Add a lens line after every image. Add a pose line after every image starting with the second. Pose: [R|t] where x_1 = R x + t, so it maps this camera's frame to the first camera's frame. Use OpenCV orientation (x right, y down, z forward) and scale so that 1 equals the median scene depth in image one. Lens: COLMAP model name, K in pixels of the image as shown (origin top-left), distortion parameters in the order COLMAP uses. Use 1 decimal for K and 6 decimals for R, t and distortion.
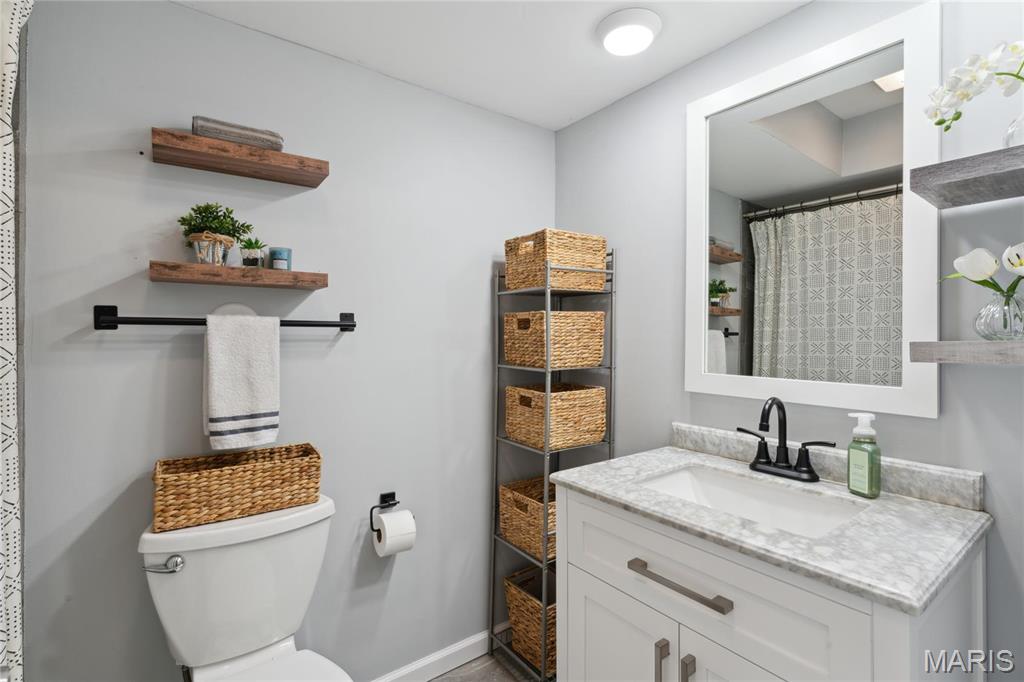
lens RADIAL K [[471.5, 0, 509.5], [0, 471.5, 337.0], [0, 0, 1]] dist [-0.007476, 0.000023]
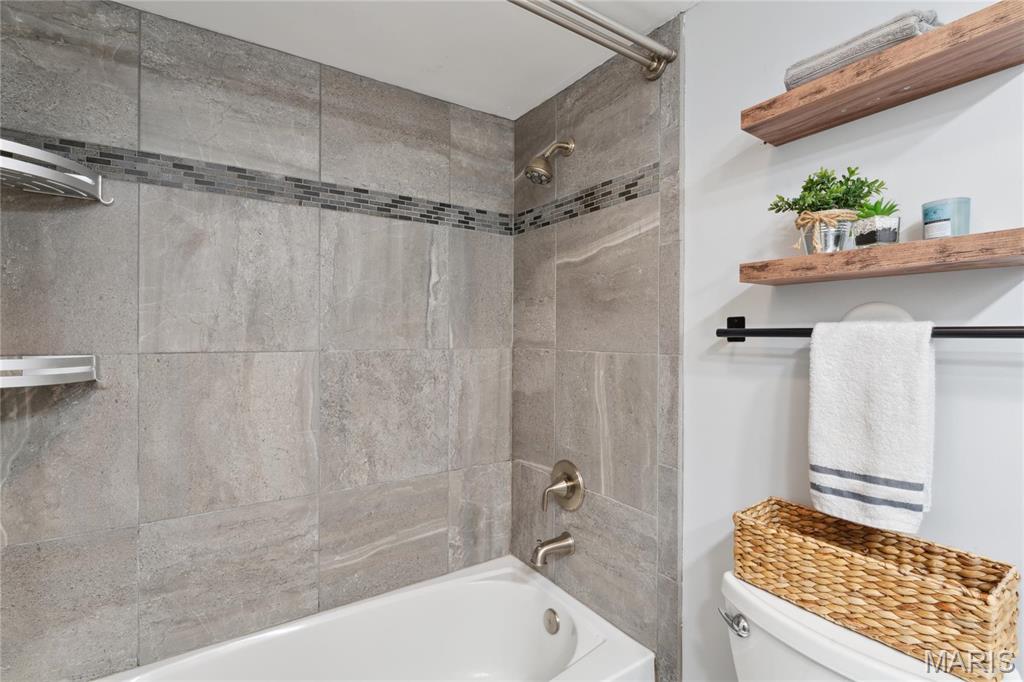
lens RADIAL K [[471.5, 0, 510.3], [0, 471.5, 336.6], [0, 0, 1]] dist [-0.007476, 0.000023]
pose [[-0.053271, -0.001521, -0.998579, 0.121024], [-0.007704, 0.999970, -0.001112, -0.020803], [0.998550, 0.007634, -0.053281, 0.554263]]
